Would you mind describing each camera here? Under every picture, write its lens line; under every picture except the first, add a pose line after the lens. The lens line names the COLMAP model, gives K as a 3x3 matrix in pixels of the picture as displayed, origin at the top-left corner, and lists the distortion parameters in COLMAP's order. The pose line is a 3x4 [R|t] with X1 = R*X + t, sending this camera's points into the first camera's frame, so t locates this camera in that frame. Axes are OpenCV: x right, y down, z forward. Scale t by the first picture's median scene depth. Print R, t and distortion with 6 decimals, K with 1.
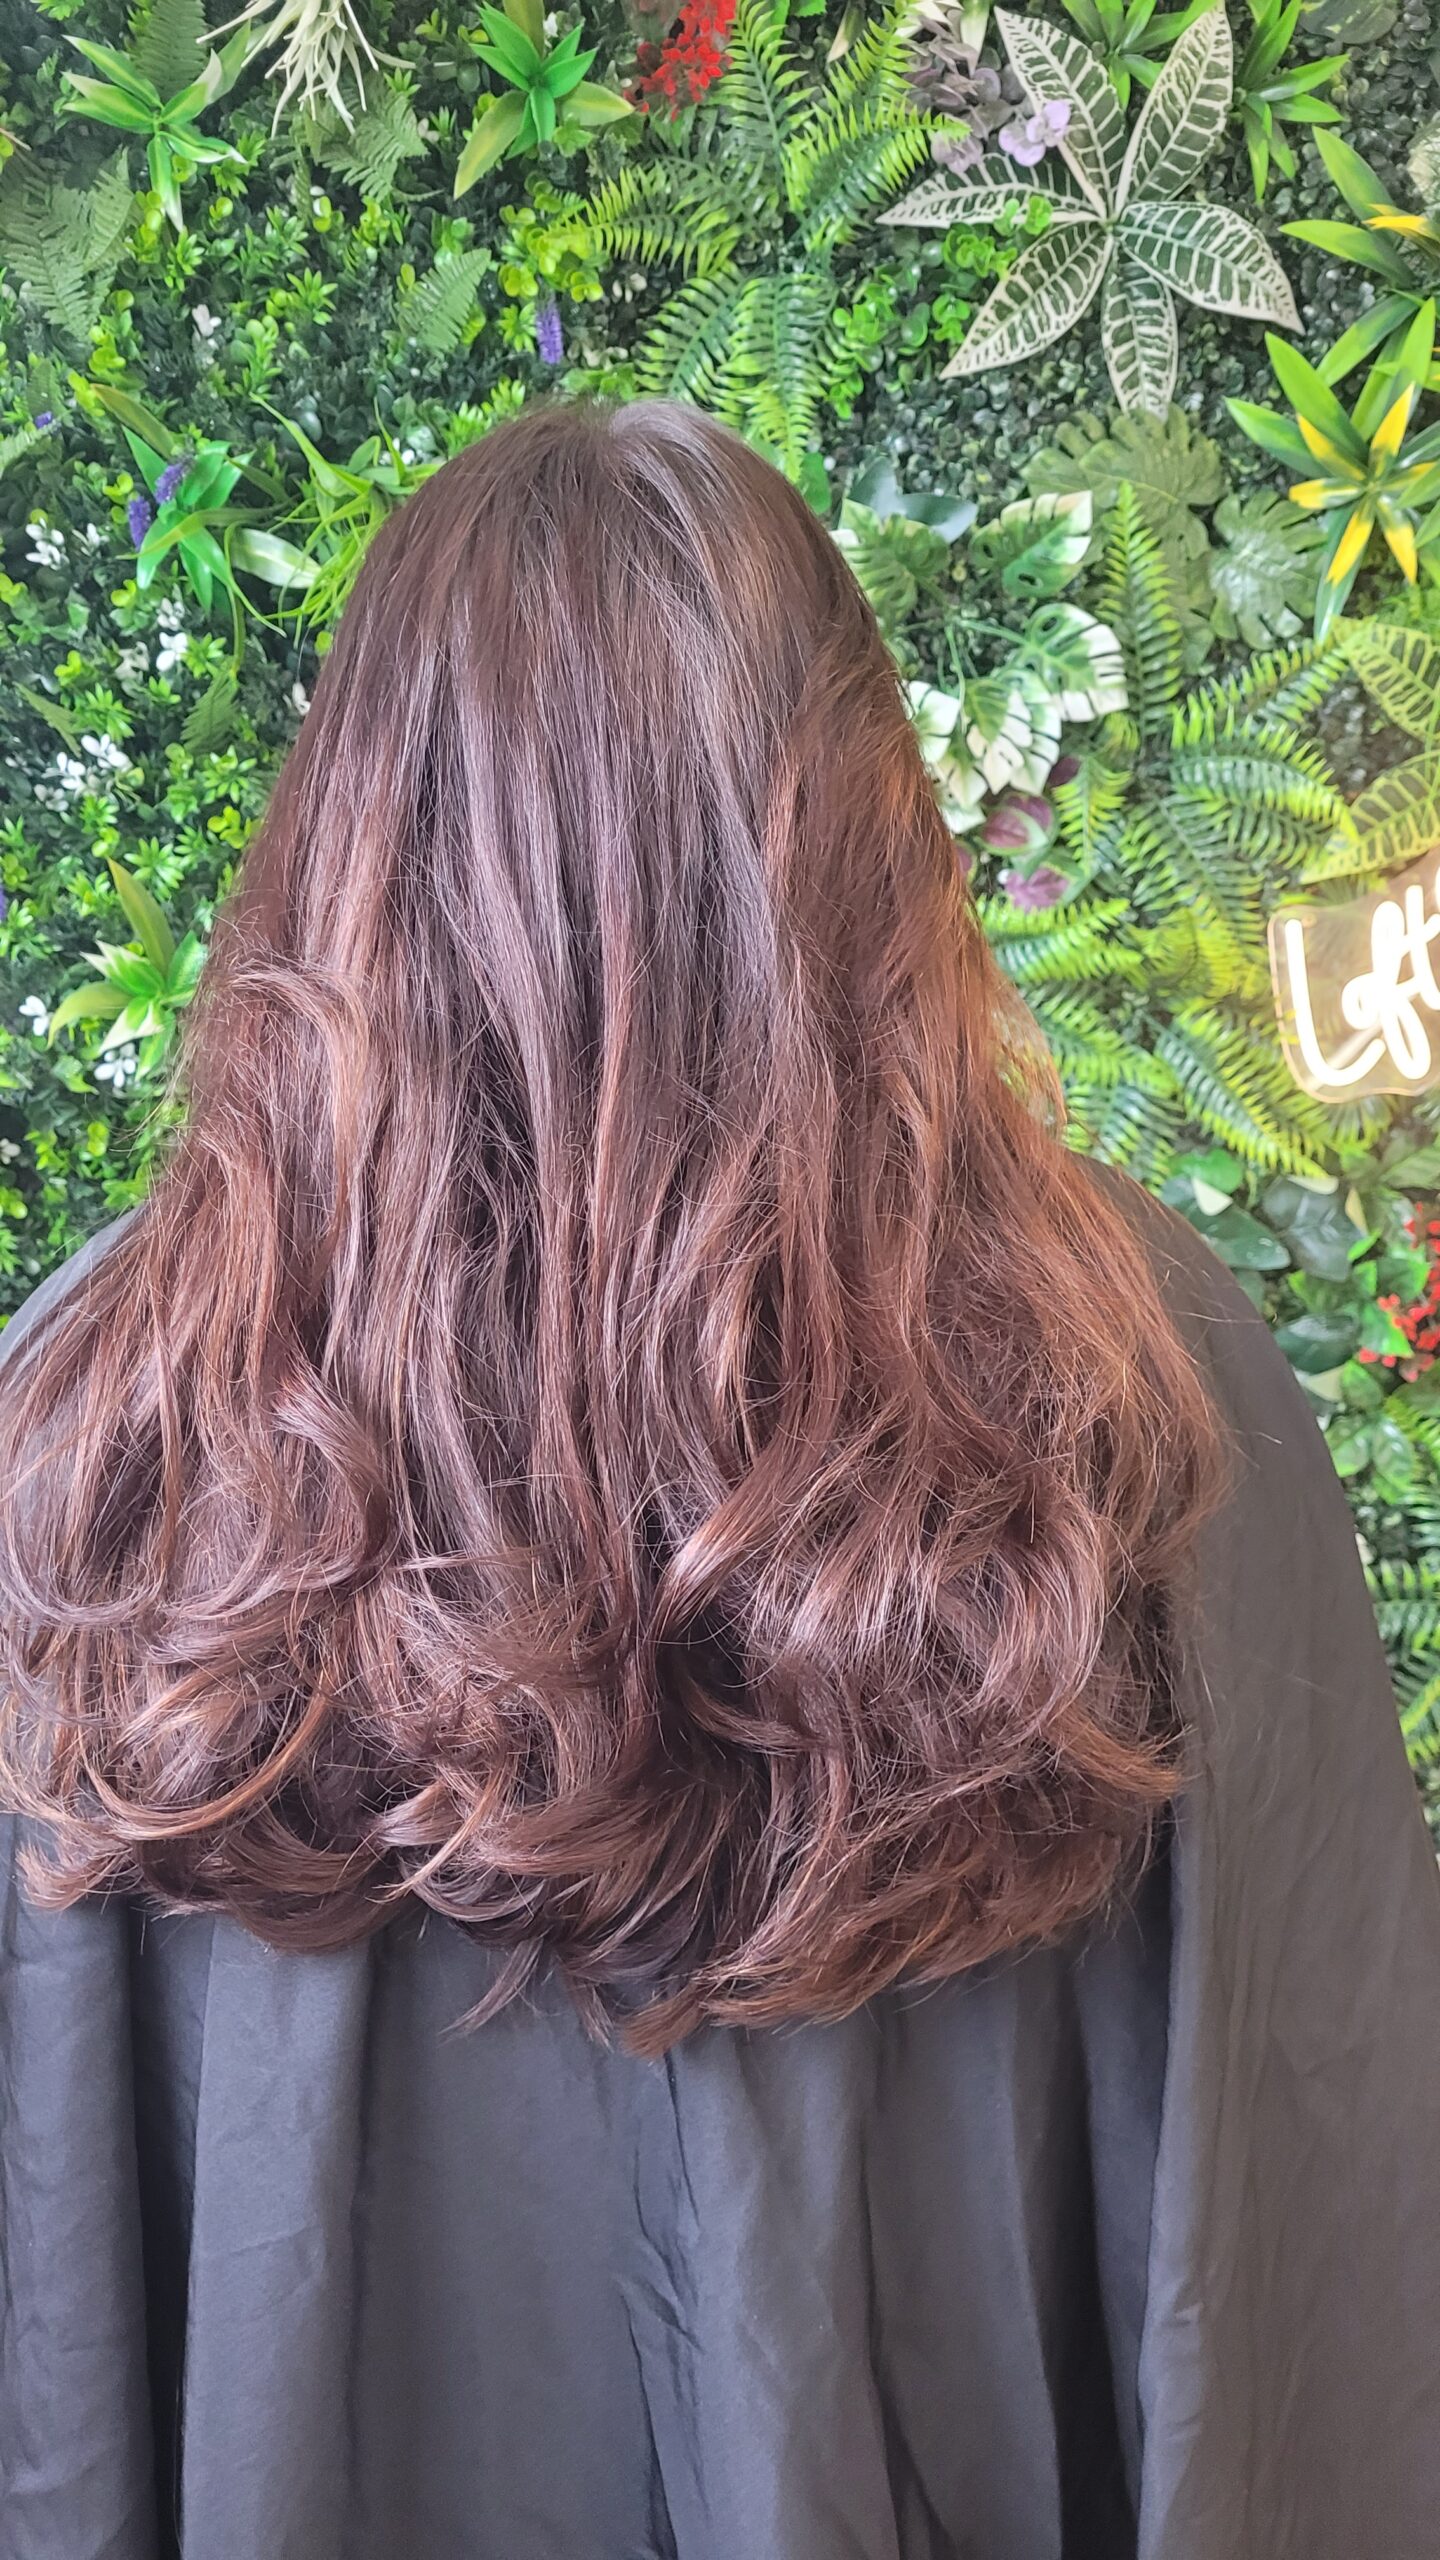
lens RADIAL K [[1923.2, 0, 758.0], [0, 1923.2, 1293.0], [0, 0, 1]] dist [0.040925, -0.040971]
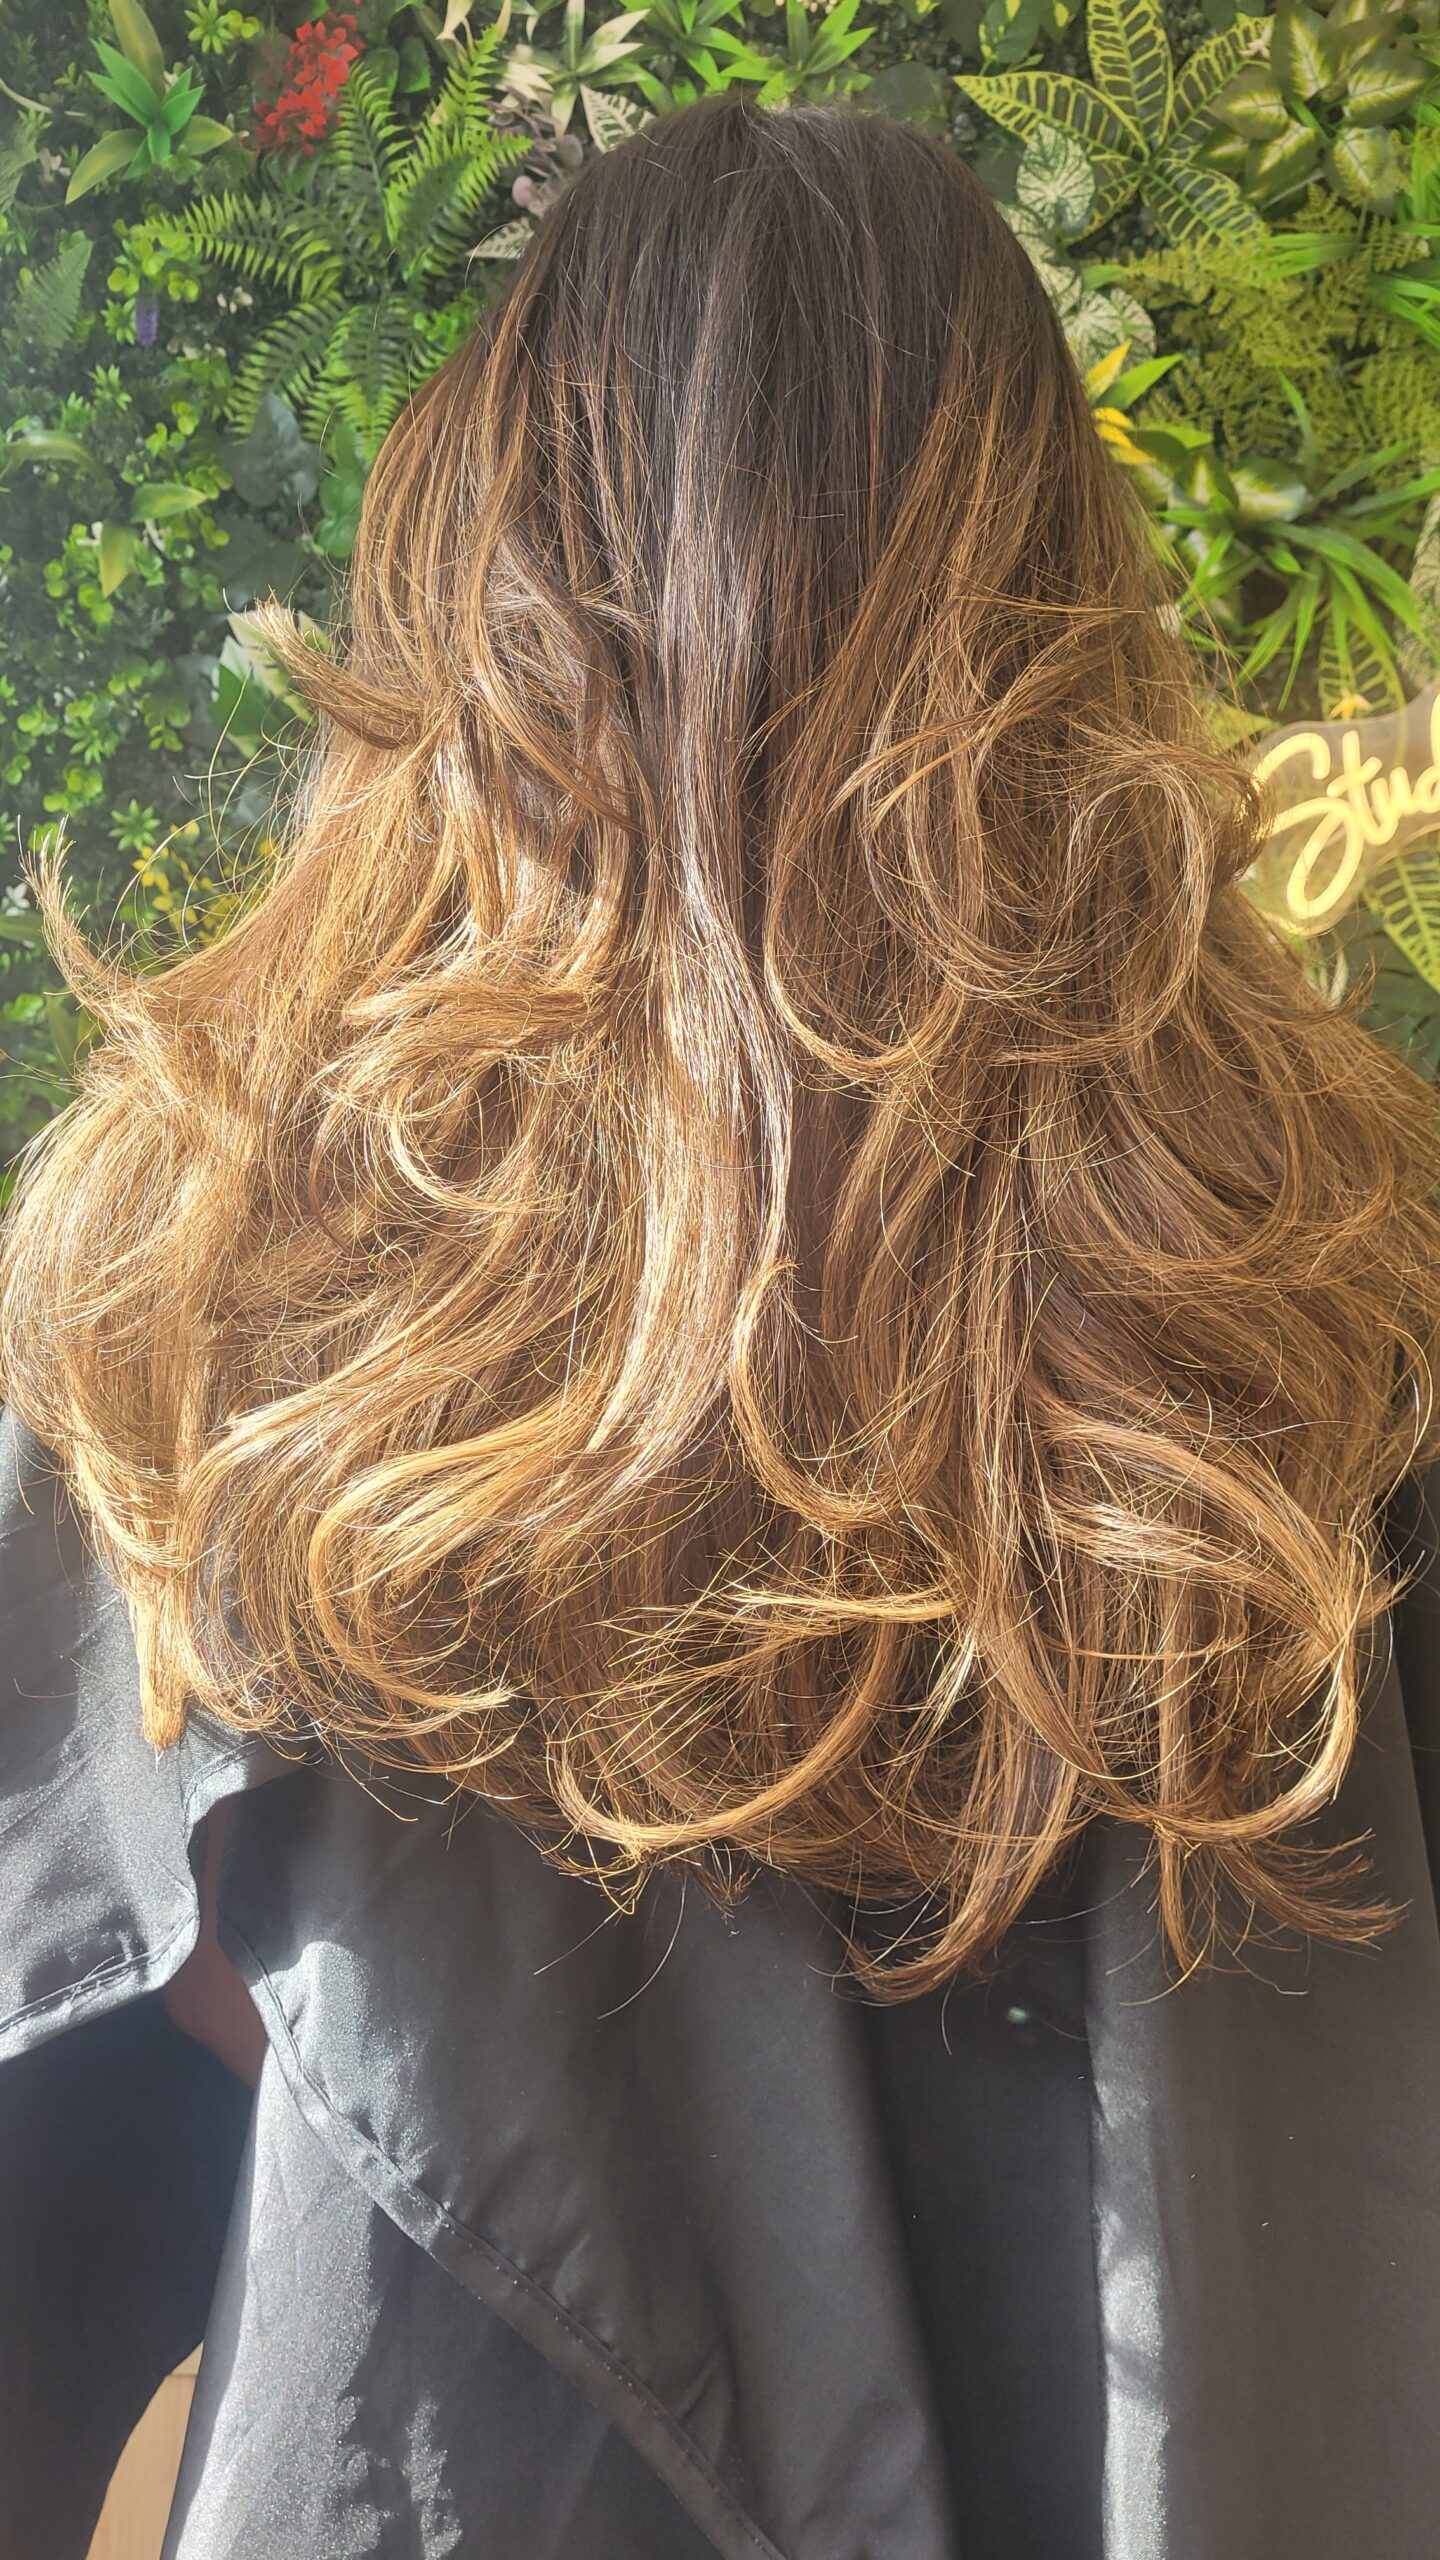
lens RADIAL K [[1923.2, 0, 732.6], [0, 1923.2, 1313.6], [0, 0, 1]] dist [0.040925, -0.040971]
pose [[0.998601, 0.038197, 0.036553, 0.188472], [-0.030349, 0.980281, -0.195262, 0.230142], [-0.043291, 0.193879, 0.980070, 0.042148]]
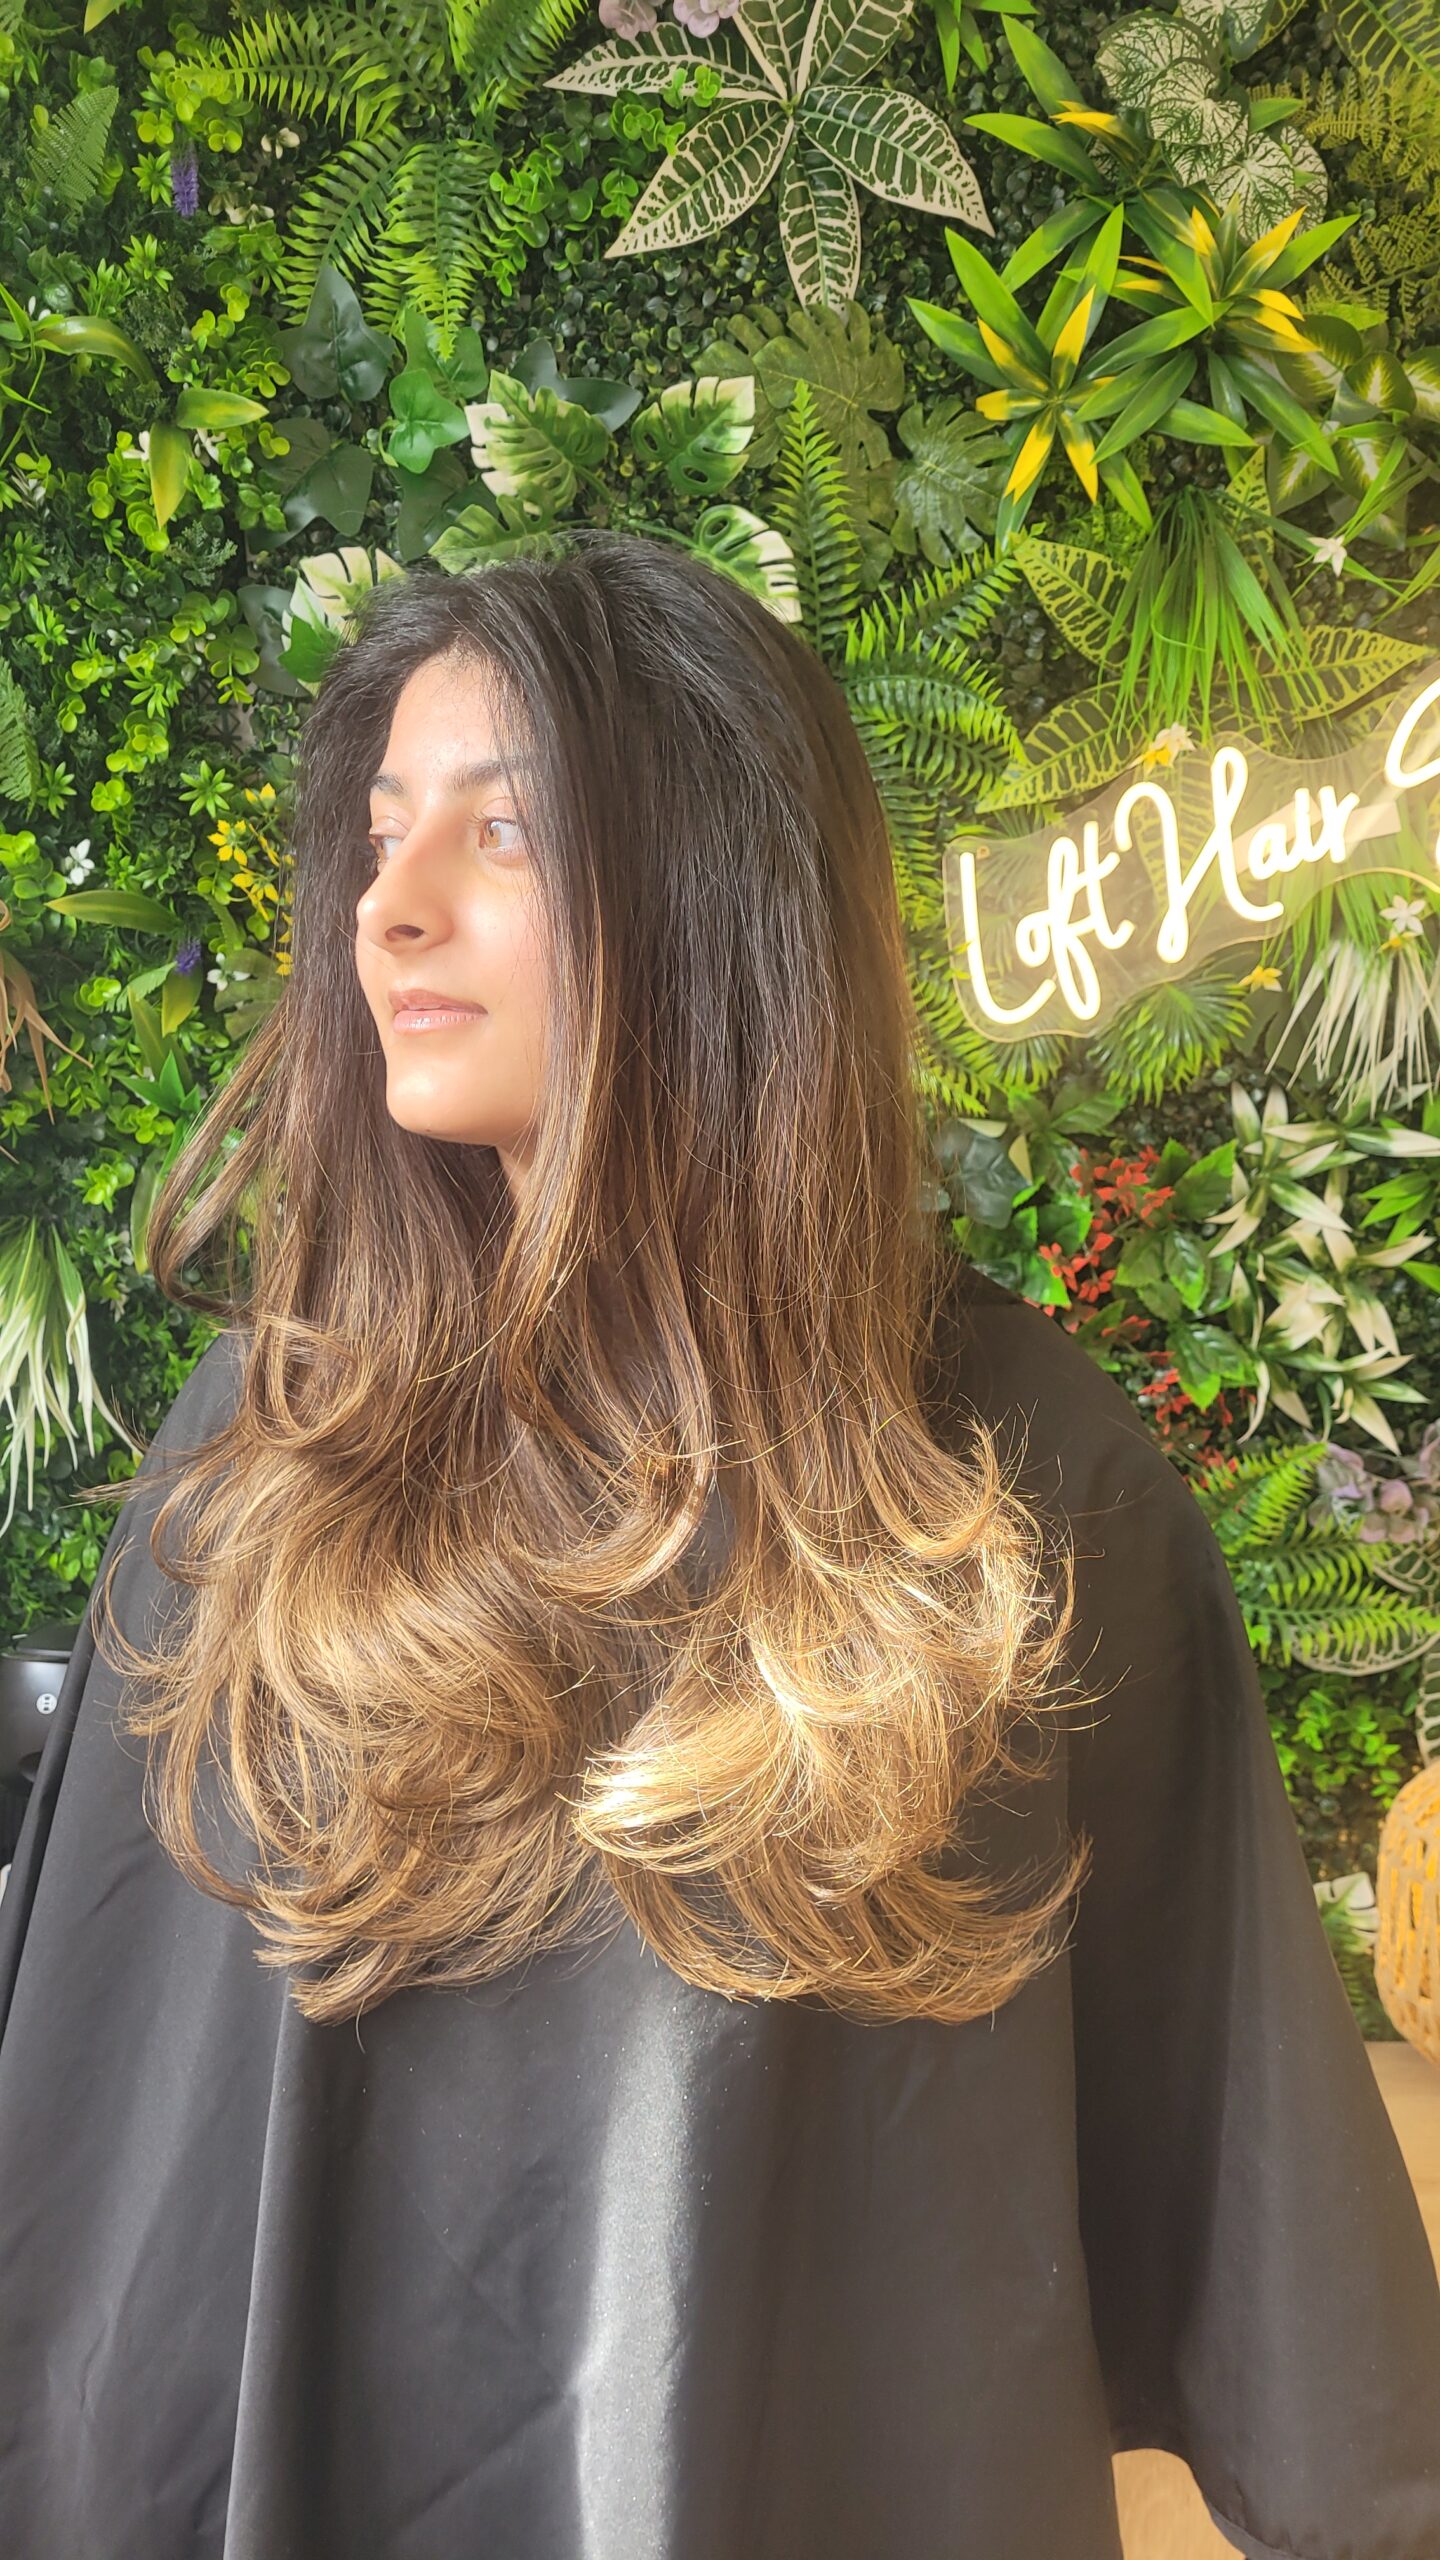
lens RADIAL K [[1923.2, 0, 702.1], [0, 1923.2, 1315.5], [0, 0, 1]] dist [0.040925, -0.040971]
pose [[0.998443, 0.029588, 0.047292, 0.108088], [-0.029907, 0.999534, 0.006052, 0.036715], [-0.047090, -0.007457, 0.998863, 0.045128]]
